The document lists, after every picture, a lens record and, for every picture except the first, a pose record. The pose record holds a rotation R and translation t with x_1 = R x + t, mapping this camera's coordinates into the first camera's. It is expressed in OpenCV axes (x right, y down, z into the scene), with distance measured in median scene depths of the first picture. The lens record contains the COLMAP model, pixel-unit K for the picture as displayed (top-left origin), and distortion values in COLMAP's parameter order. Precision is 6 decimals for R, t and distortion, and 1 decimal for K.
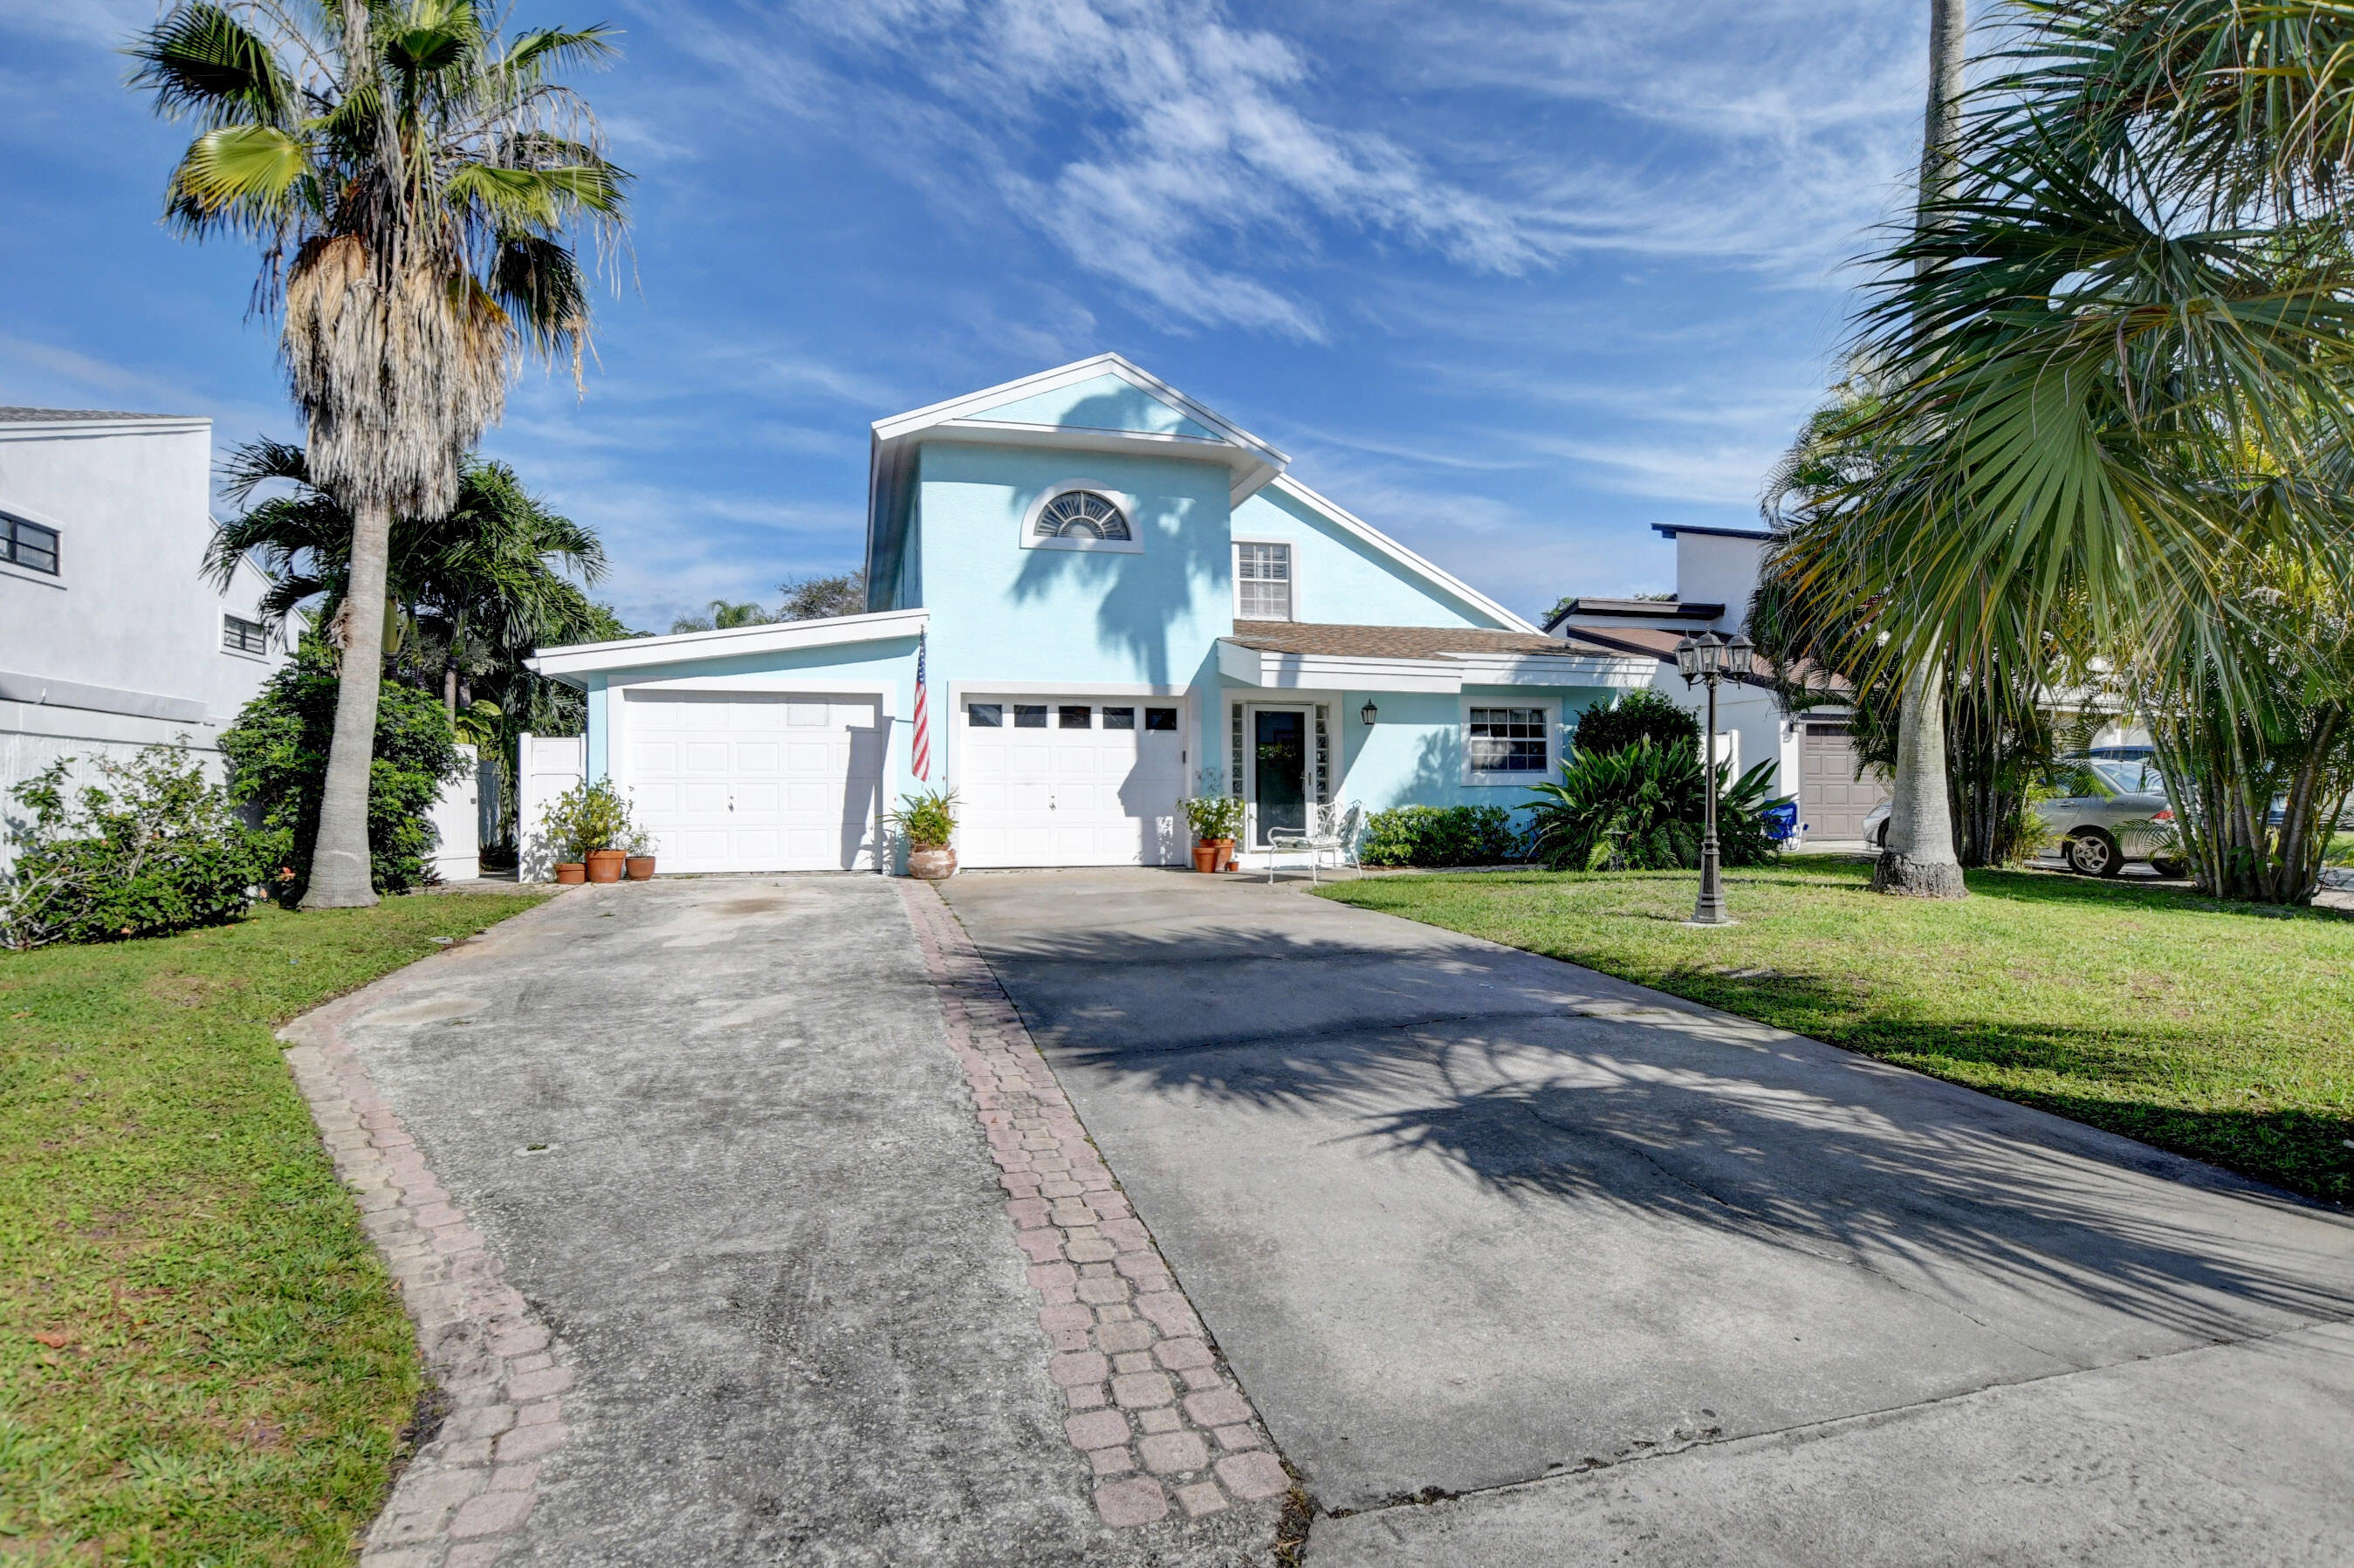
lens RADIAL K [[1217.7, 0, 1177.0], [0, 1217.7, 784.0], [0, 0, 1]] dist [0.022005, -0.052110]
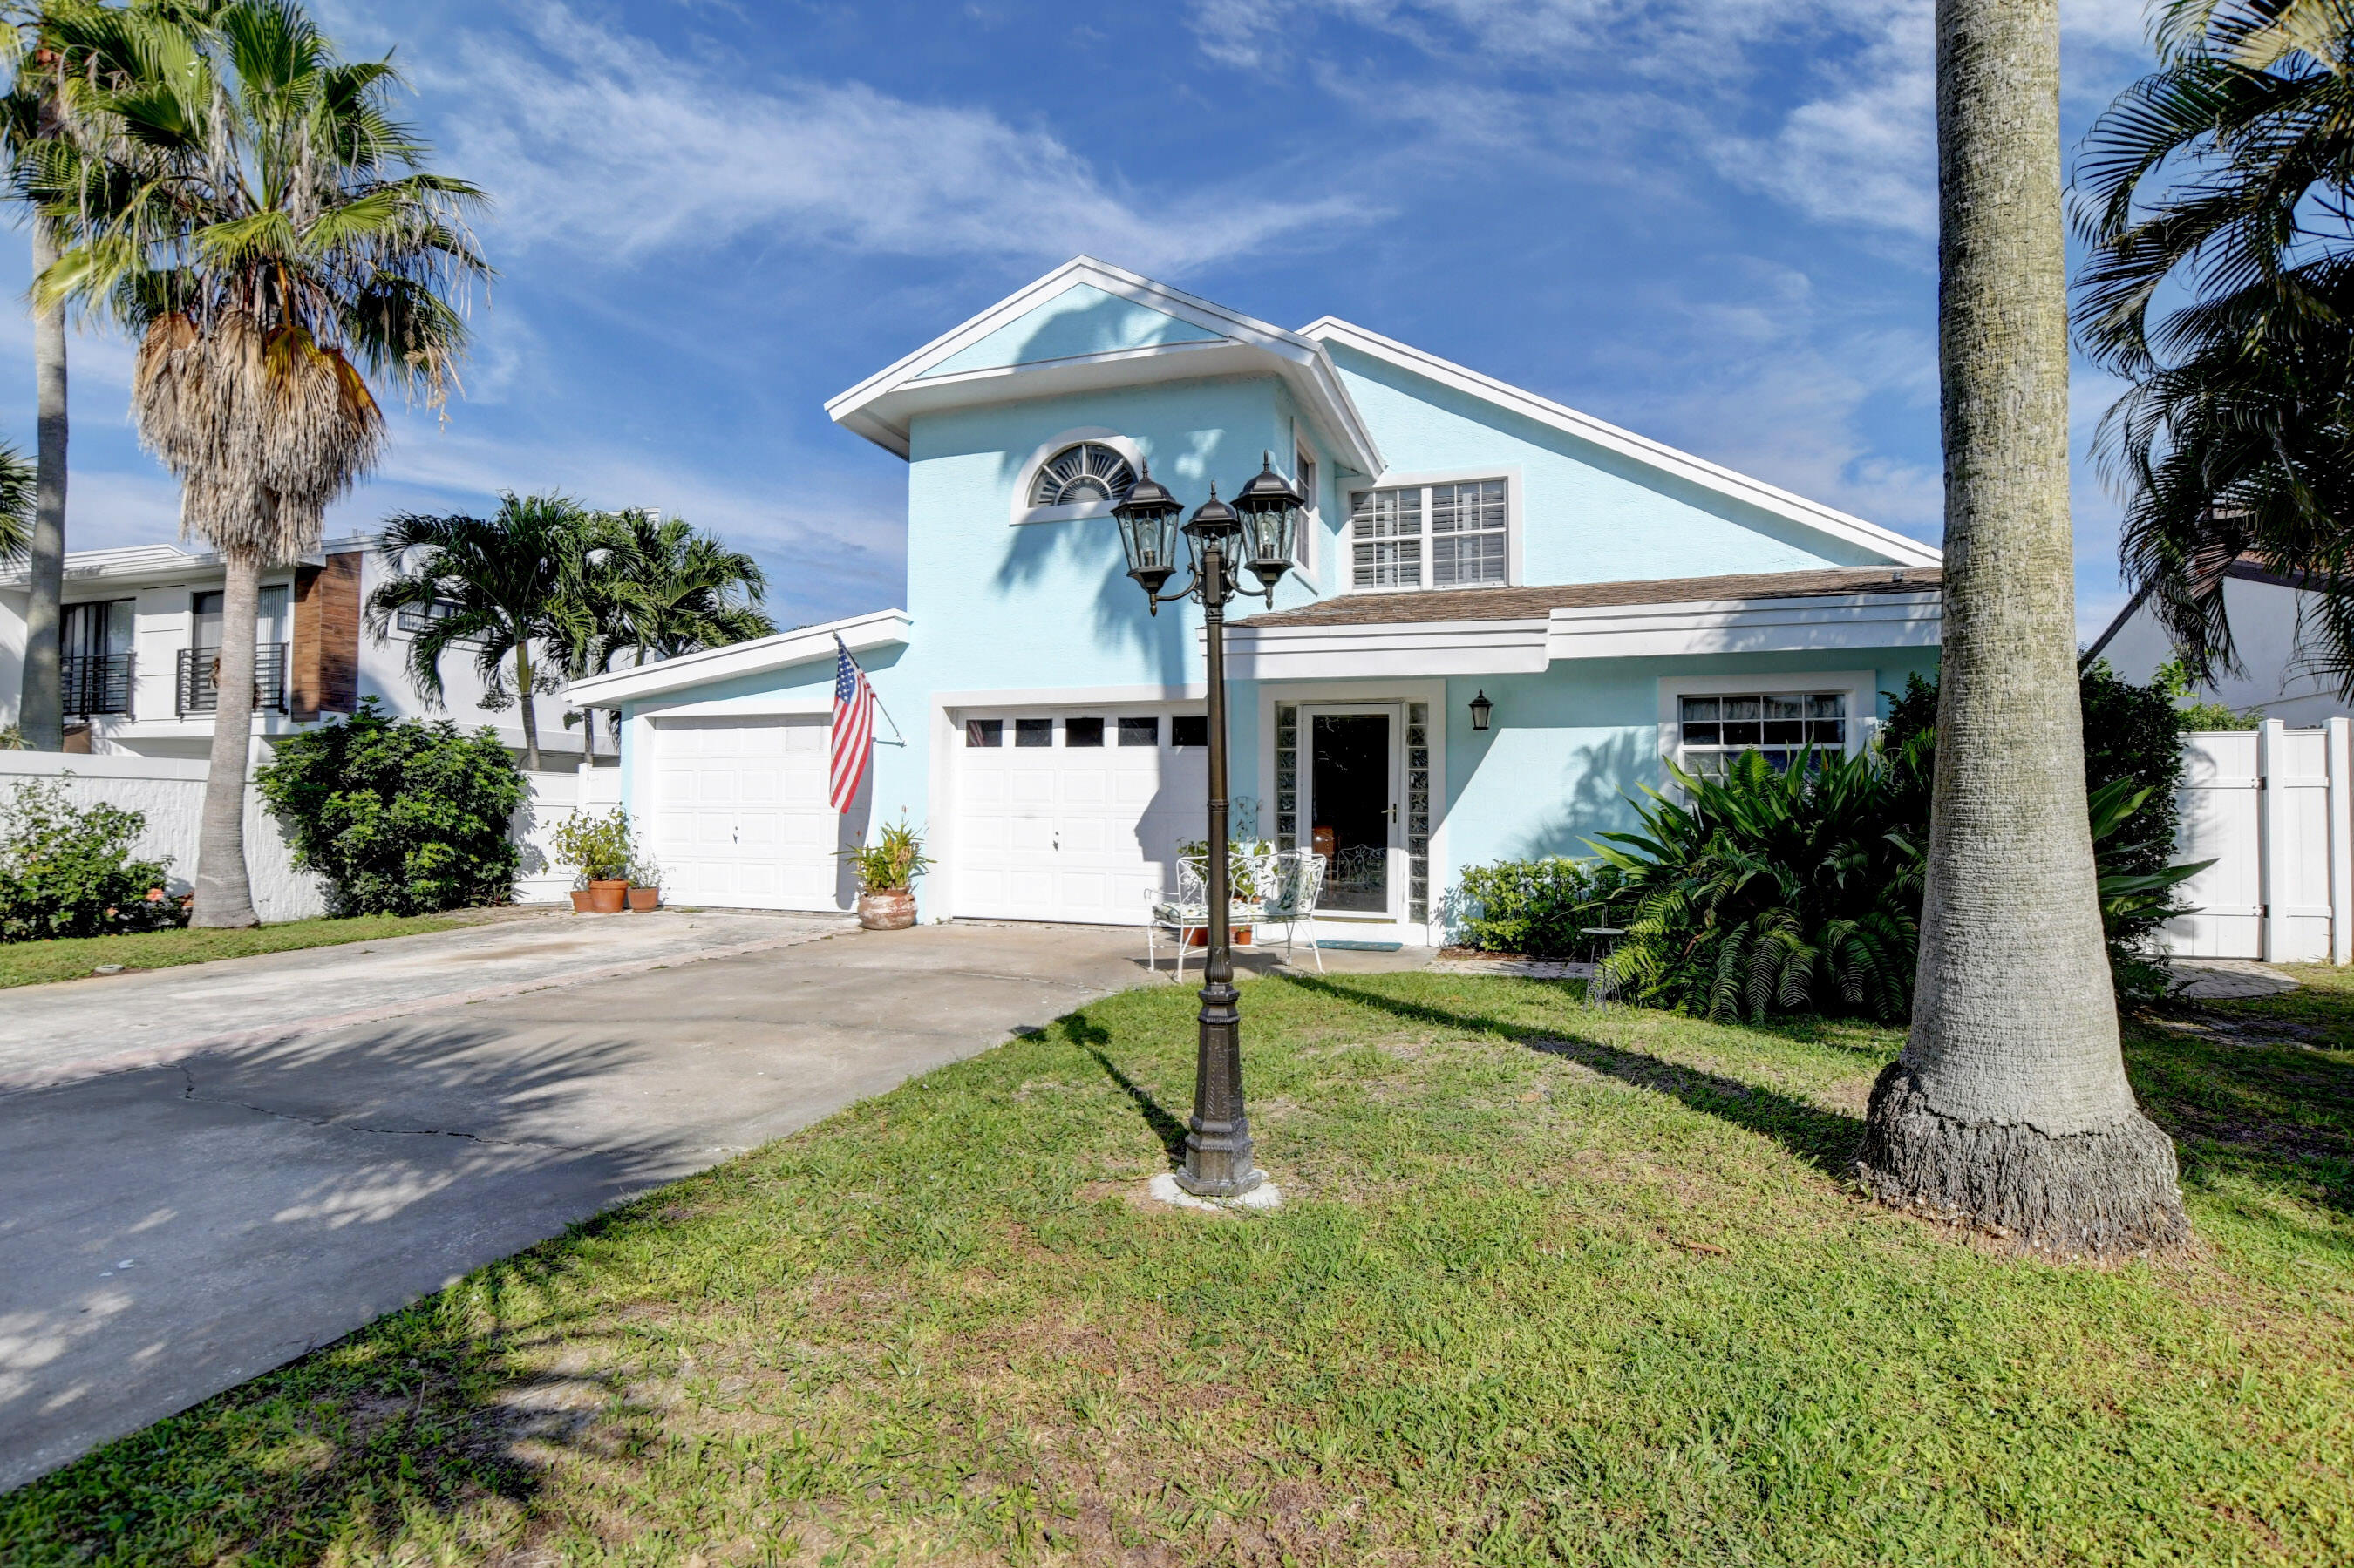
lens RADIAL K [[1167.8, 0, 1177.0], [0, 1167.8, 784.0], [0, 0, 1]] dist [-0.027838, 0.000305]
pose [[0.823199, -0.005927, -0.567721, 0.386759], [-0.005565, 0.999813, -0.018508, -0.007916], [0.567725, 0.018395, 0.823013, 0.413492]]
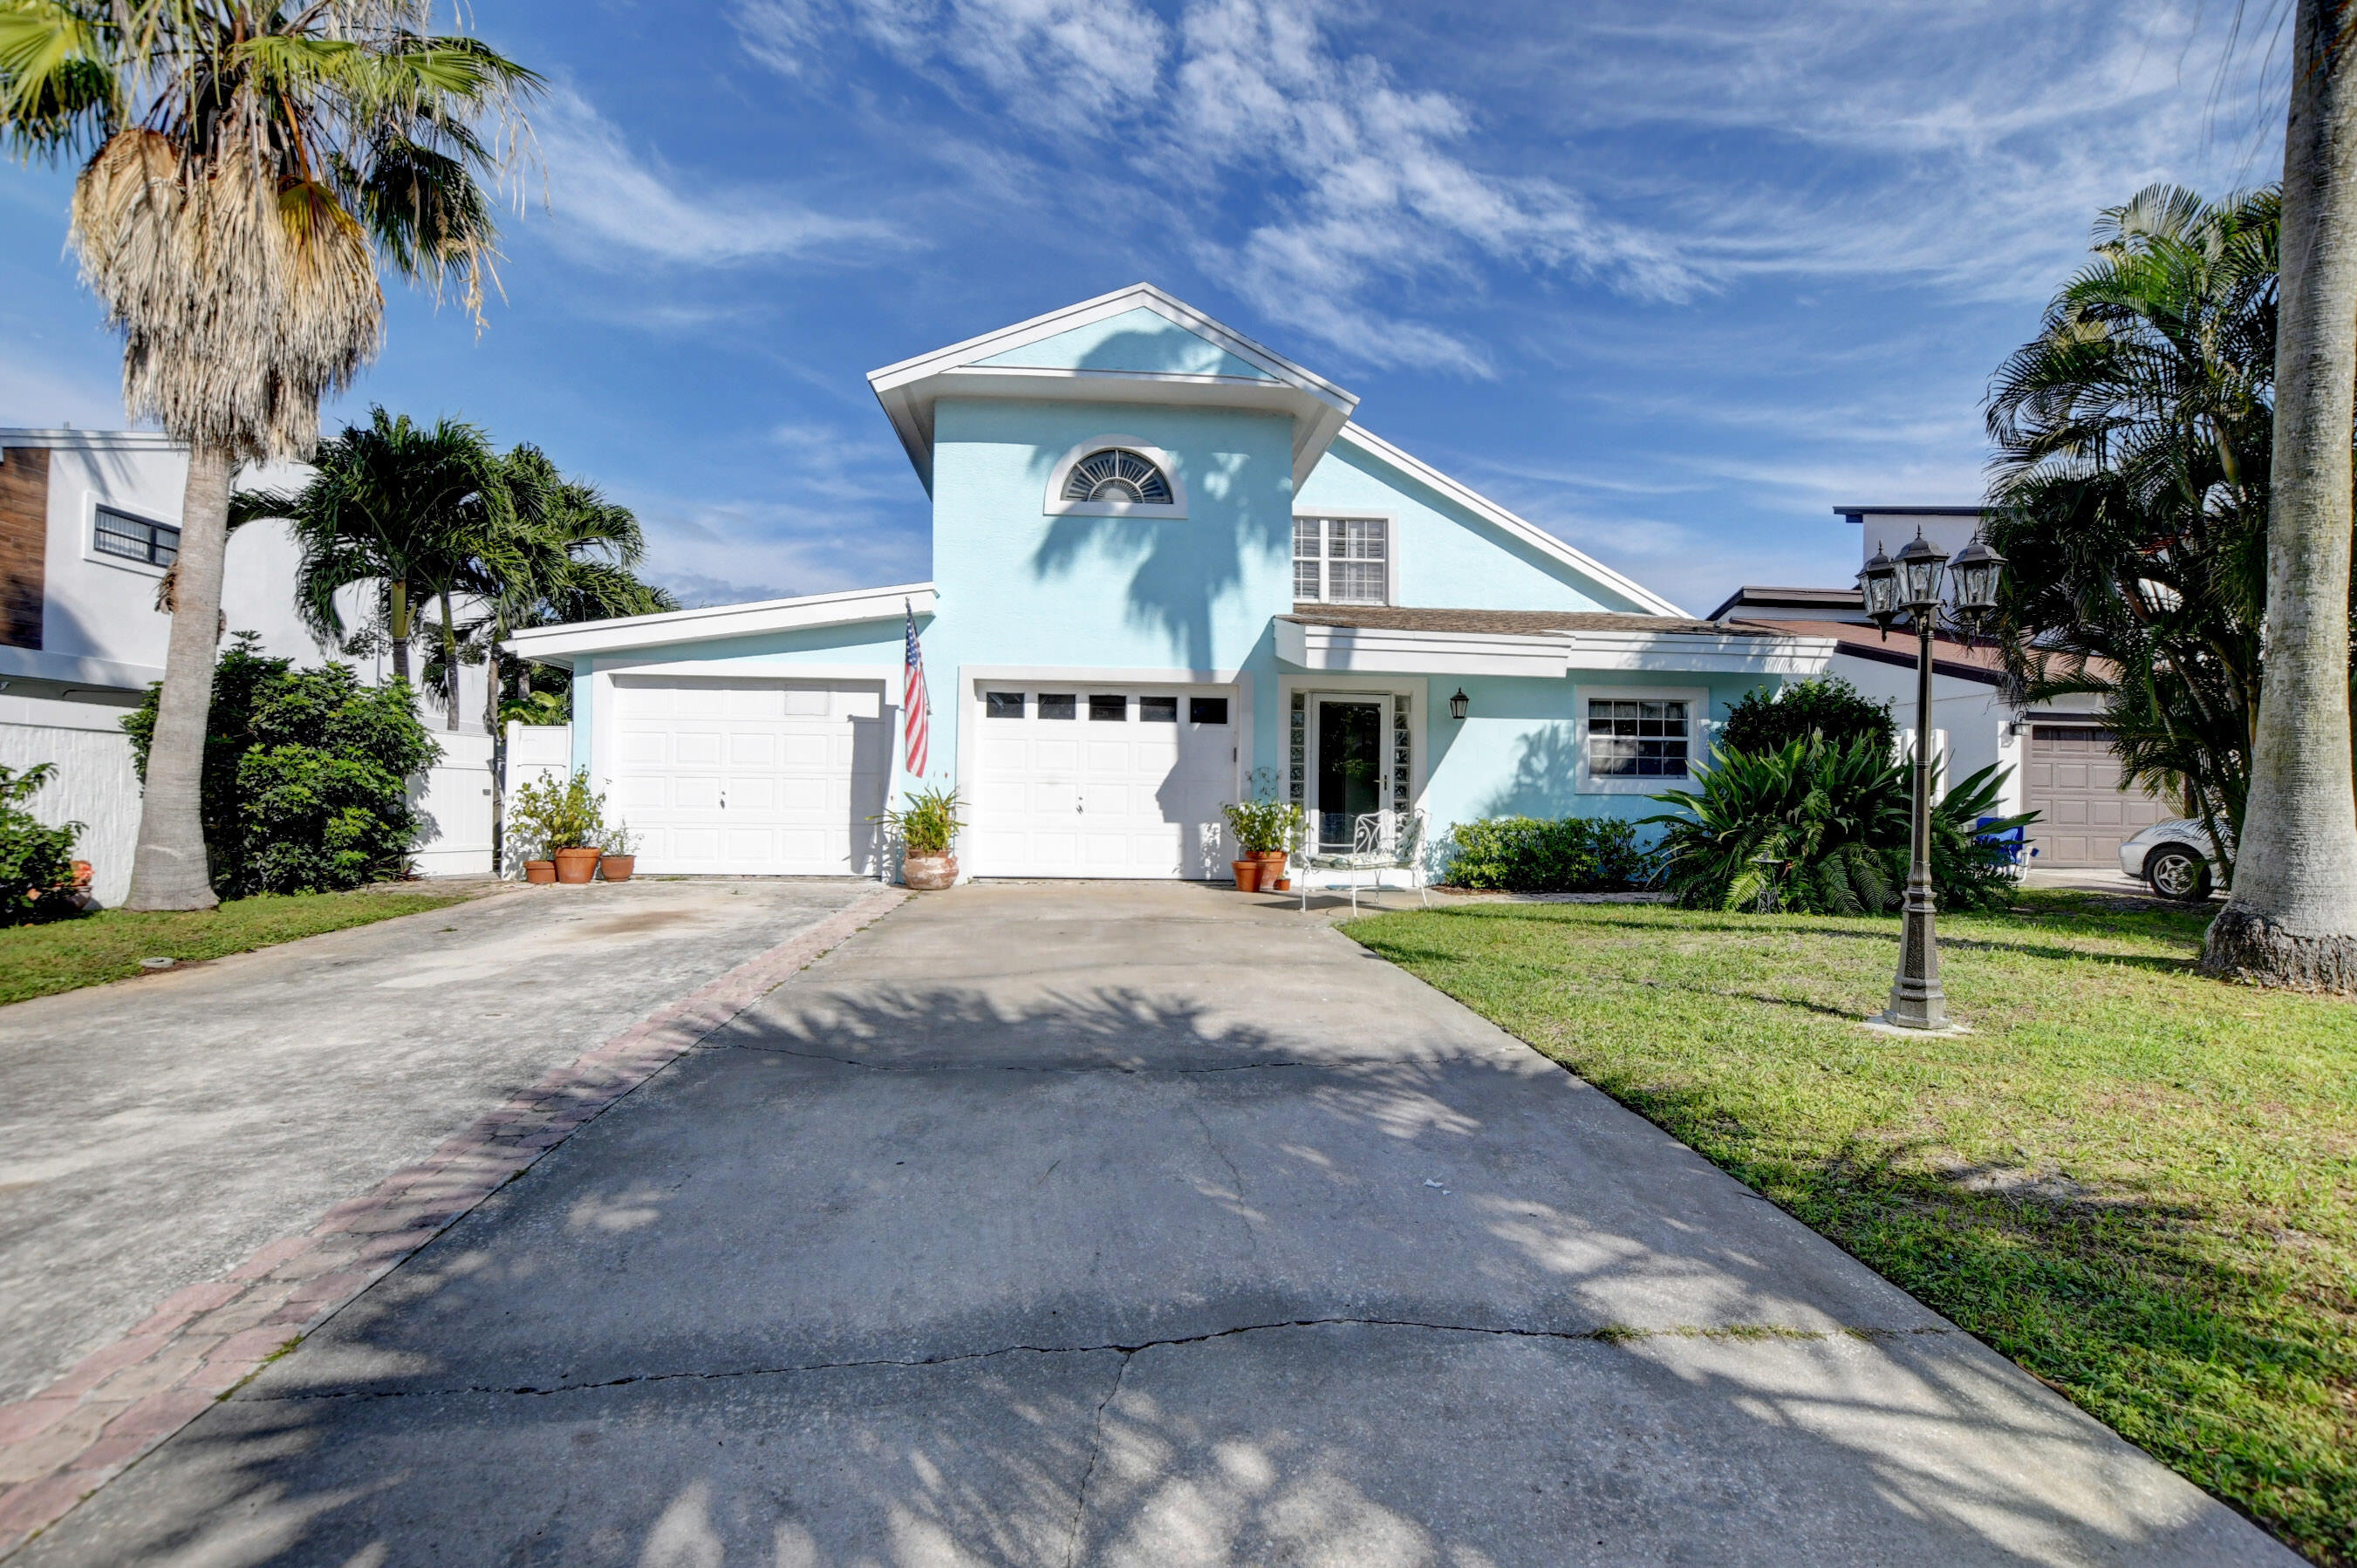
lens RADIAL K [[1036.3, 0, 1178.5], [0, 1036.3, 784.0], [0, 0, 1]] dist [-0.027399, 0.000560]
pose [[0.982044, 0.014132, -0.188123, 0.106013], [-0.015045, 0.999881, -0.003423, 0.001630], [0.188052, 0.006191, 0.982140, 0.276583]]
